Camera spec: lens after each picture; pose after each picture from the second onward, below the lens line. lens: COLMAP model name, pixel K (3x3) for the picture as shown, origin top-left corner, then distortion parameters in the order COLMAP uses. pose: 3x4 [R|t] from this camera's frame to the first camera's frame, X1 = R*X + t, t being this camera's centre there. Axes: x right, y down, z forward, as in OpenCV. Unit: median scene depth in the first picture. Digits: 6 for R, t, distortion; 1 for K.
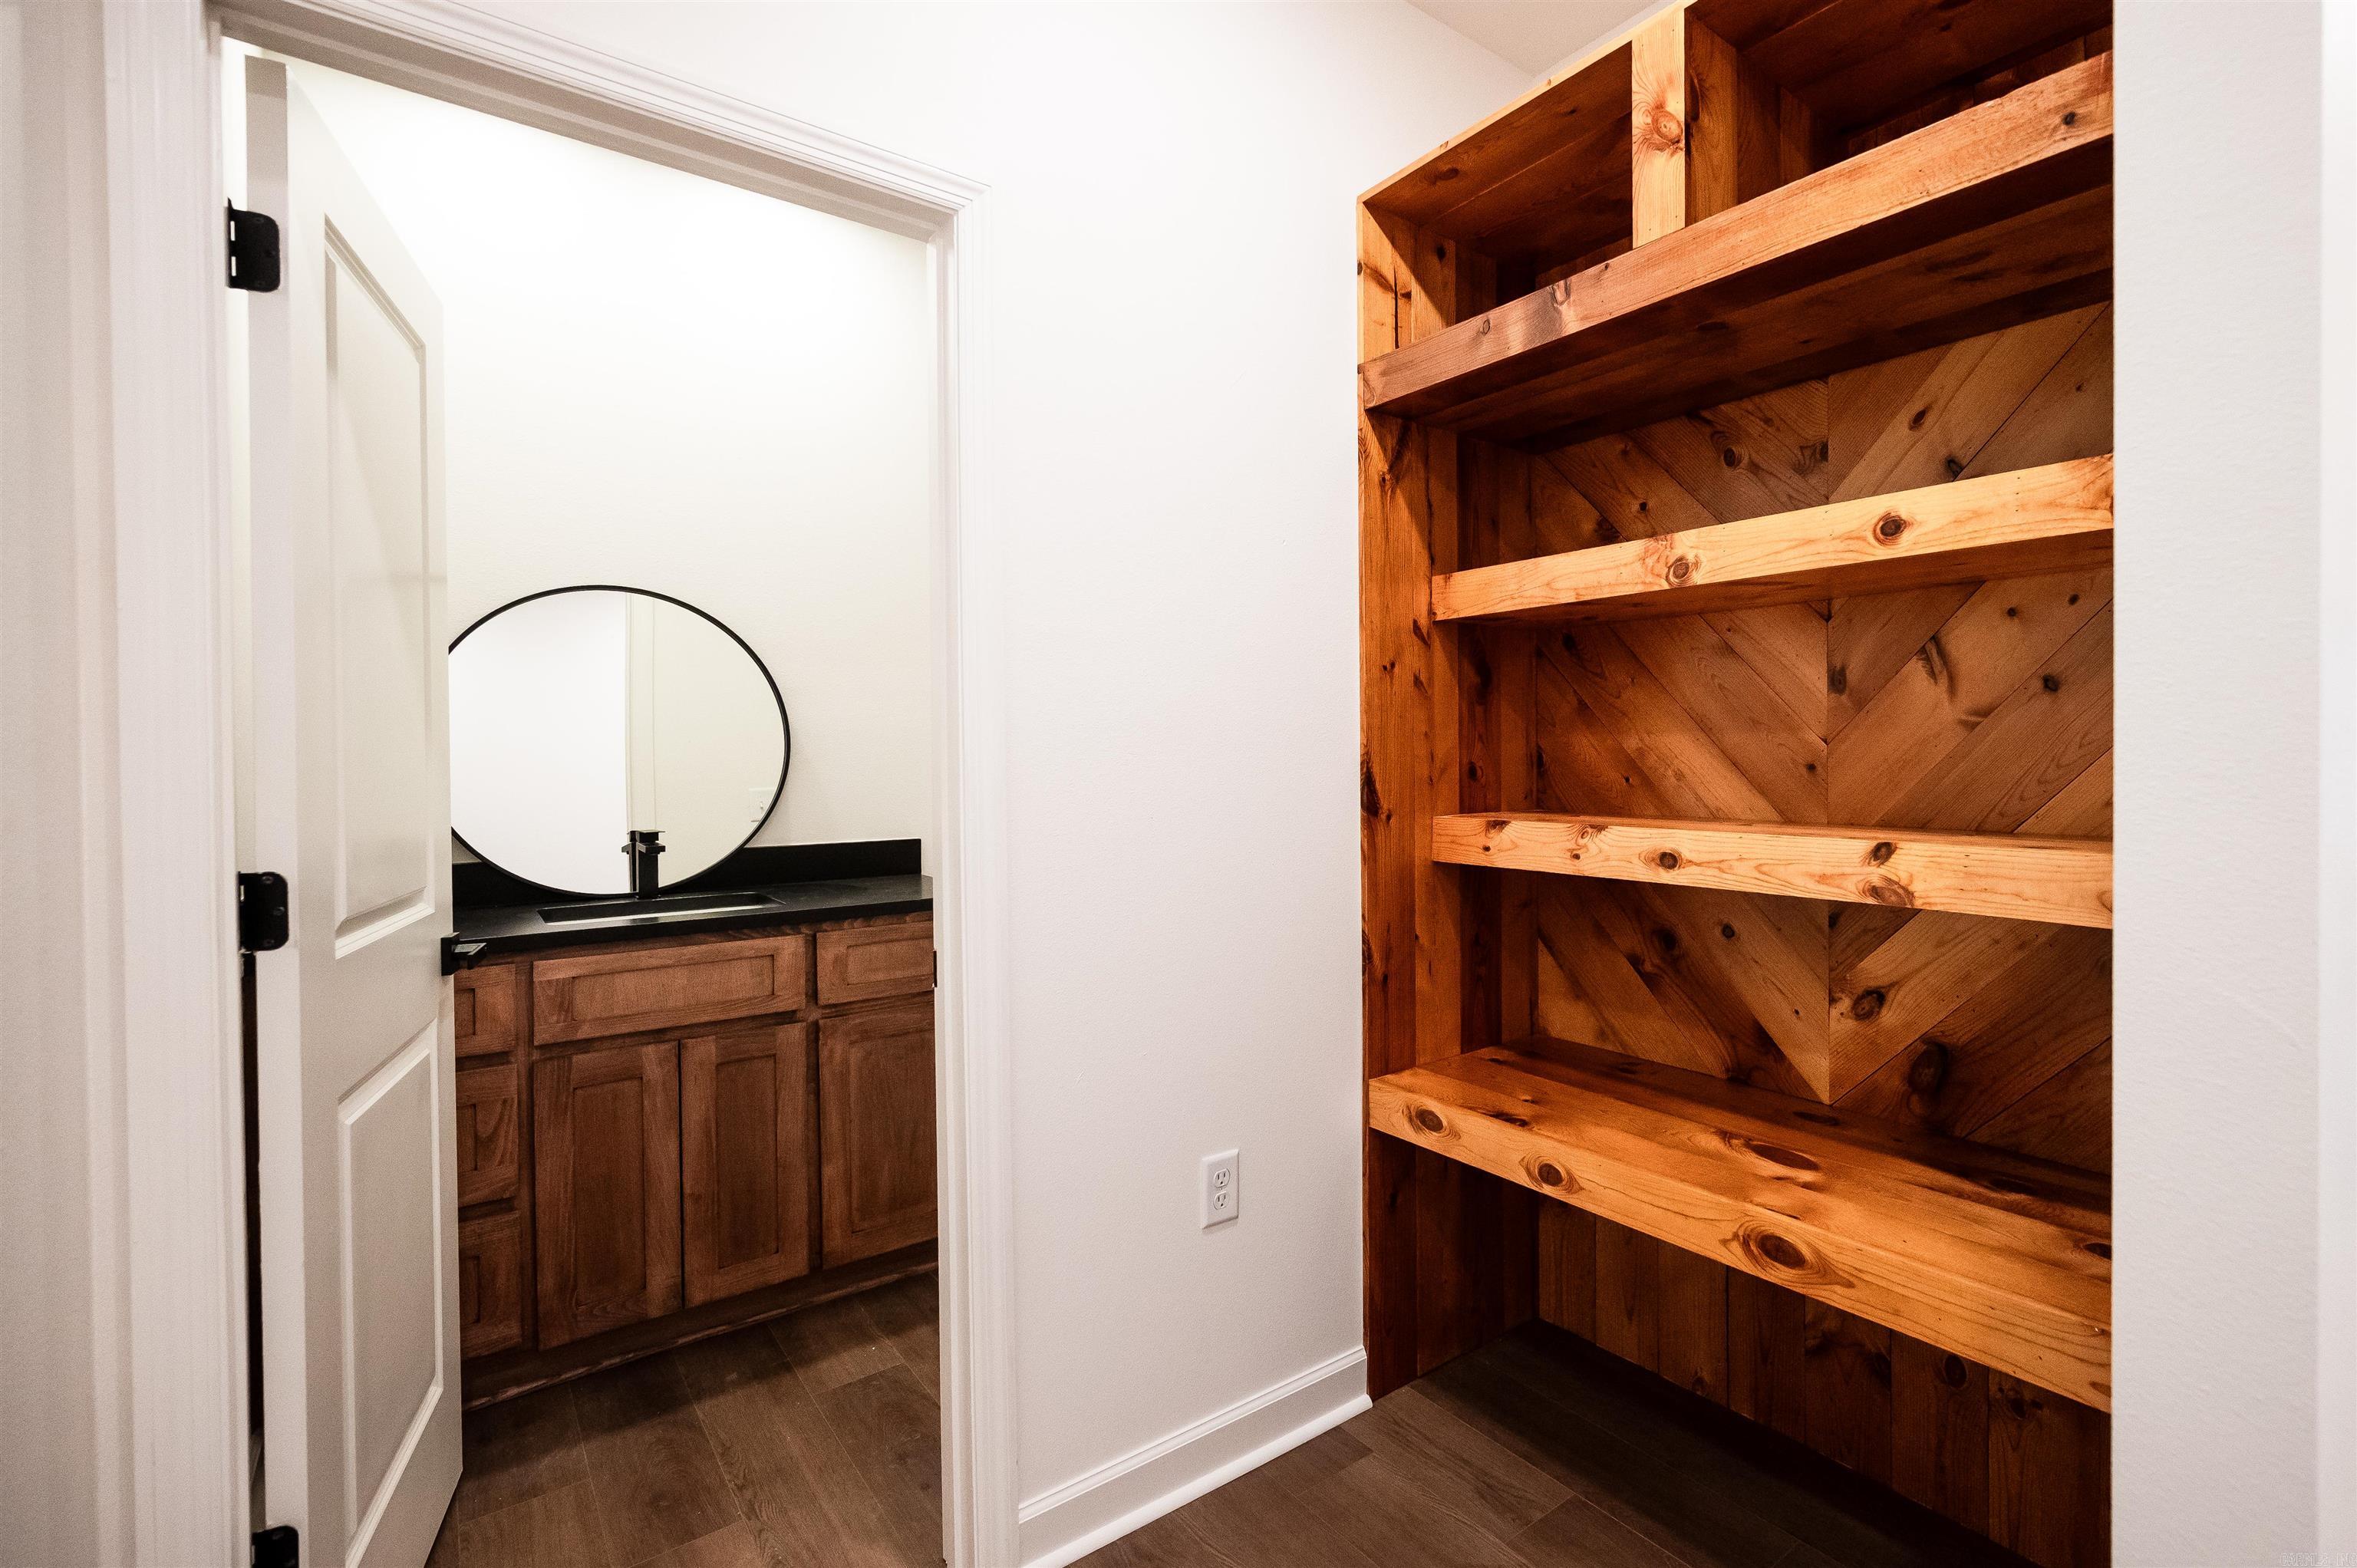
lens RADIAL K [[993.2, 0, 1248.3], [0, 993.2, 769.4], [0, 0, 1]] dist [-0.000677, -0.000045]
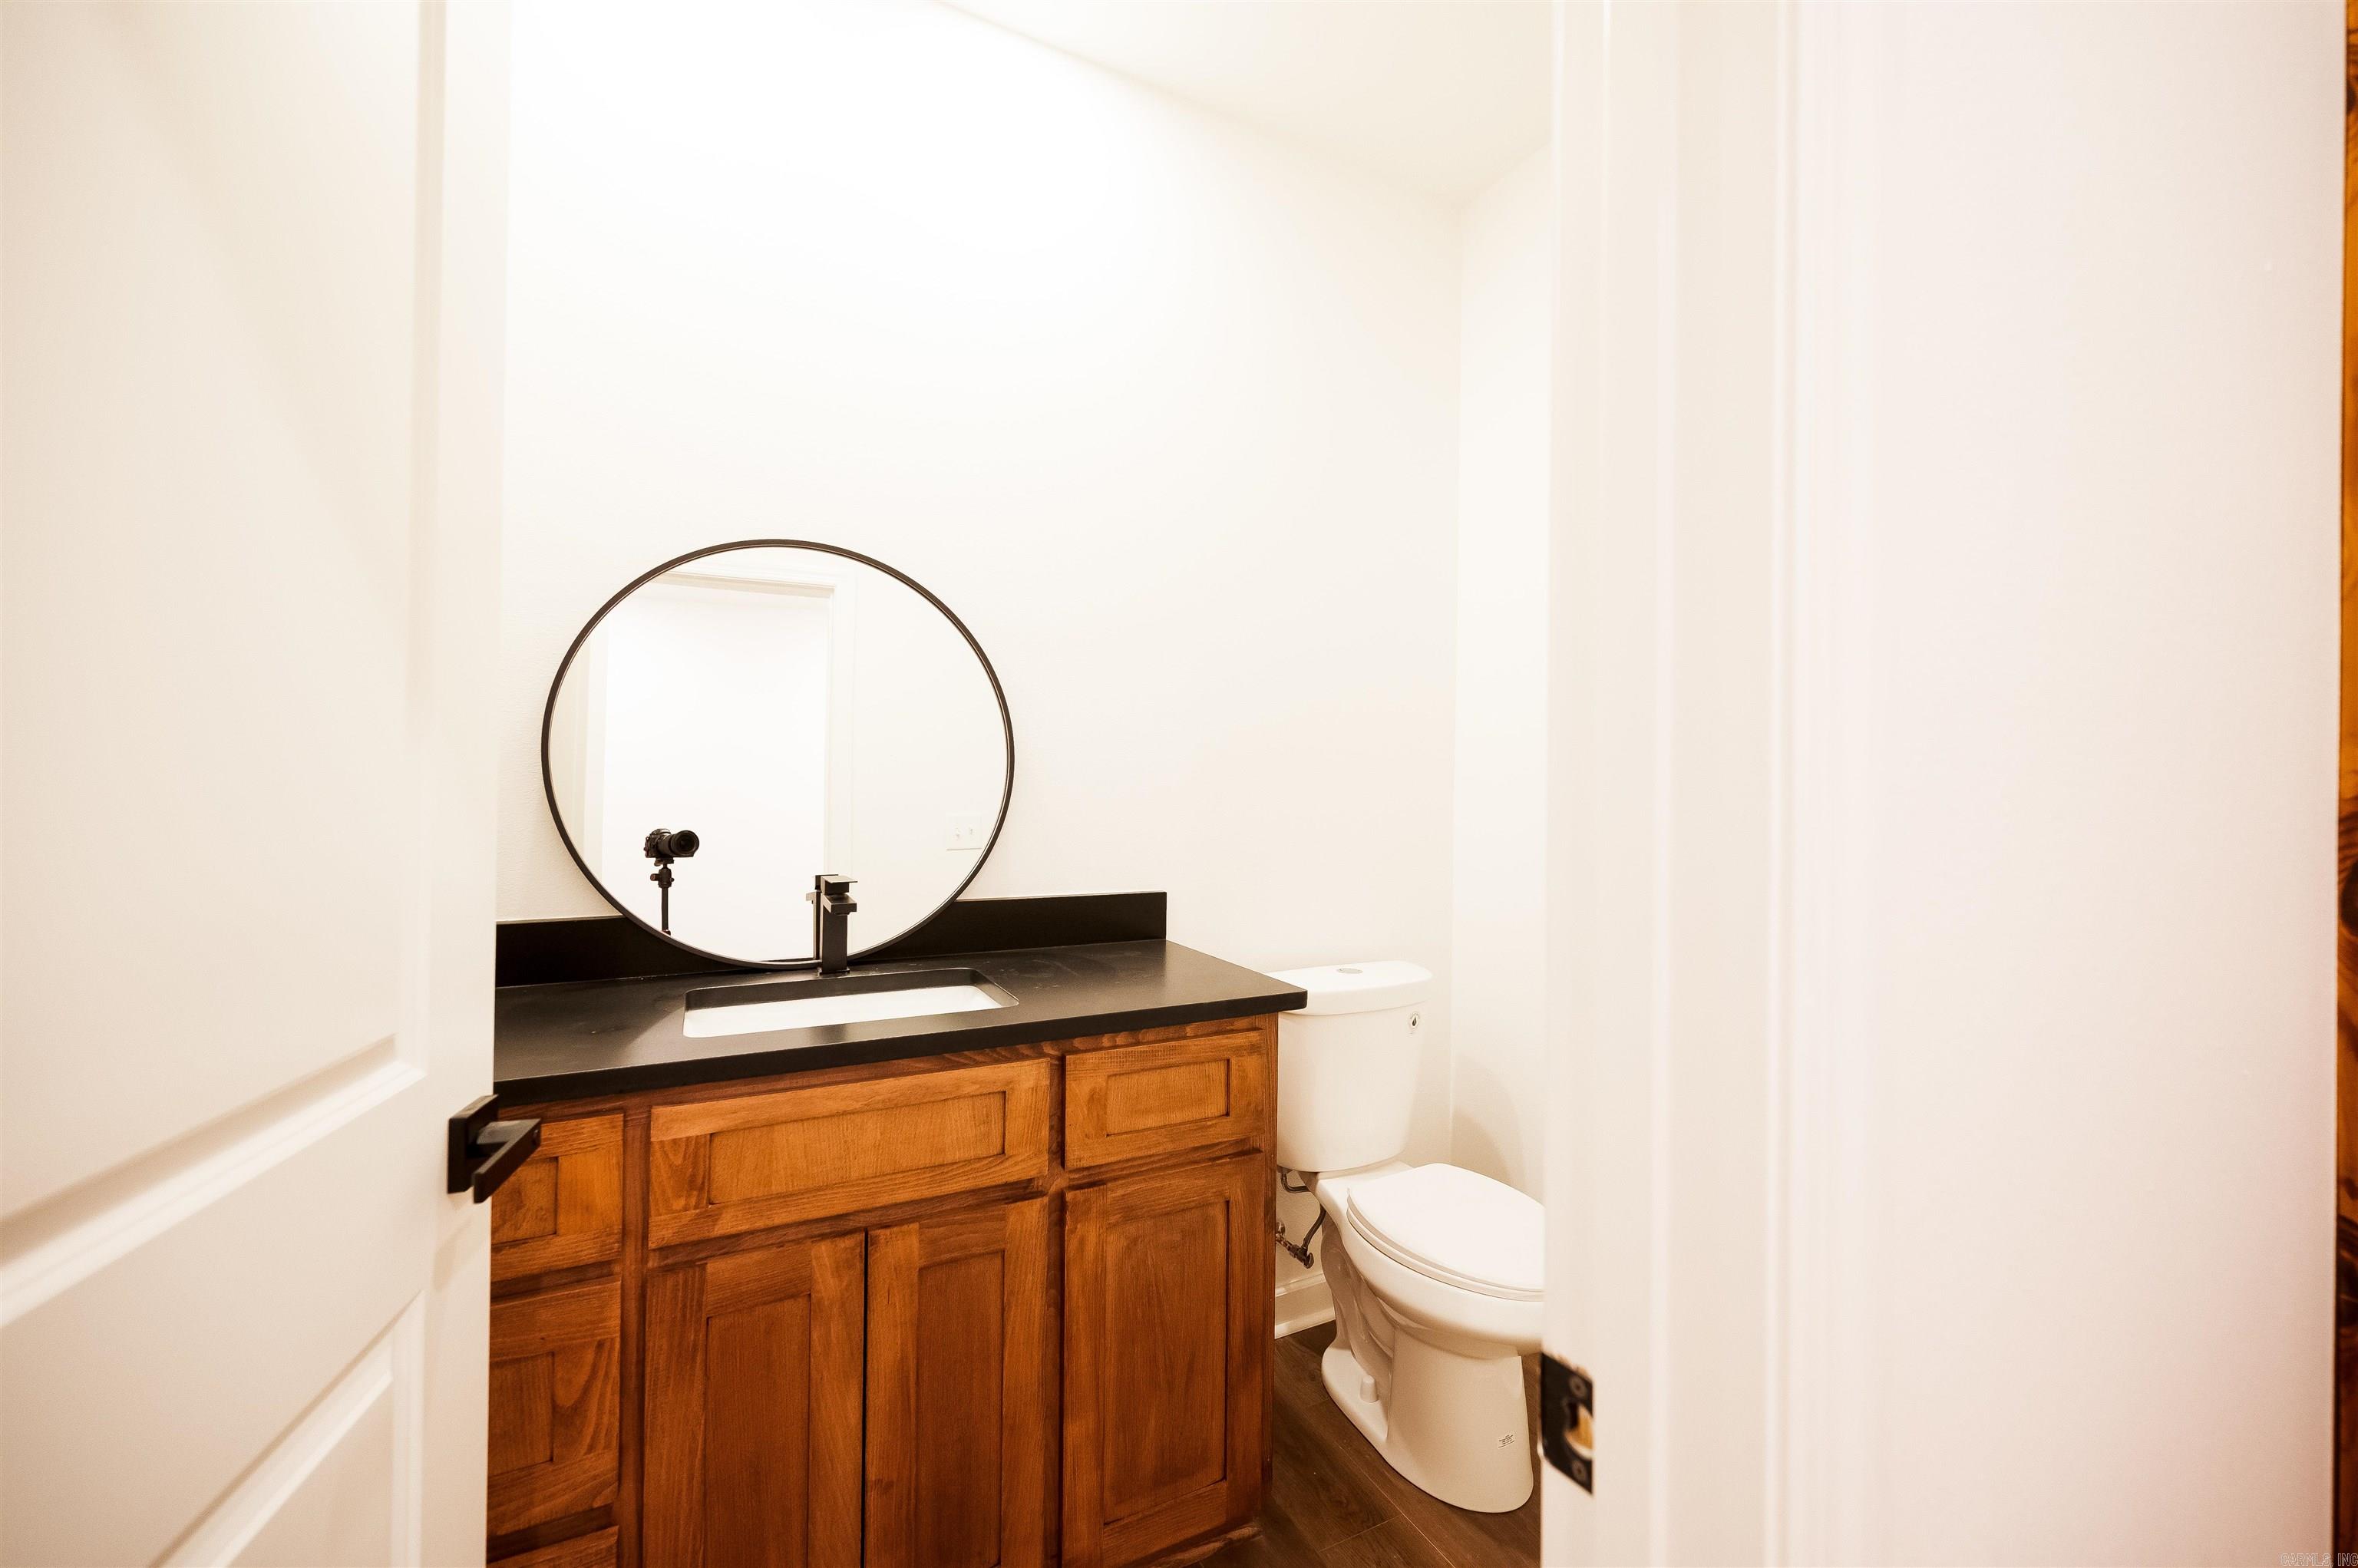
lens RADIAL K [[993.7, 0, 1179.8], [0, 993.7, 781.5], [0, 0, 1]] dist [-0.000677, -0.000045]
pose [[0.975015, 0.017329, -0.221460, -0.238006], [-0.021970, 0.999587, -0.018511, -0.001623], [0.221048, 0.022914, 0.974994, 0.411135]]
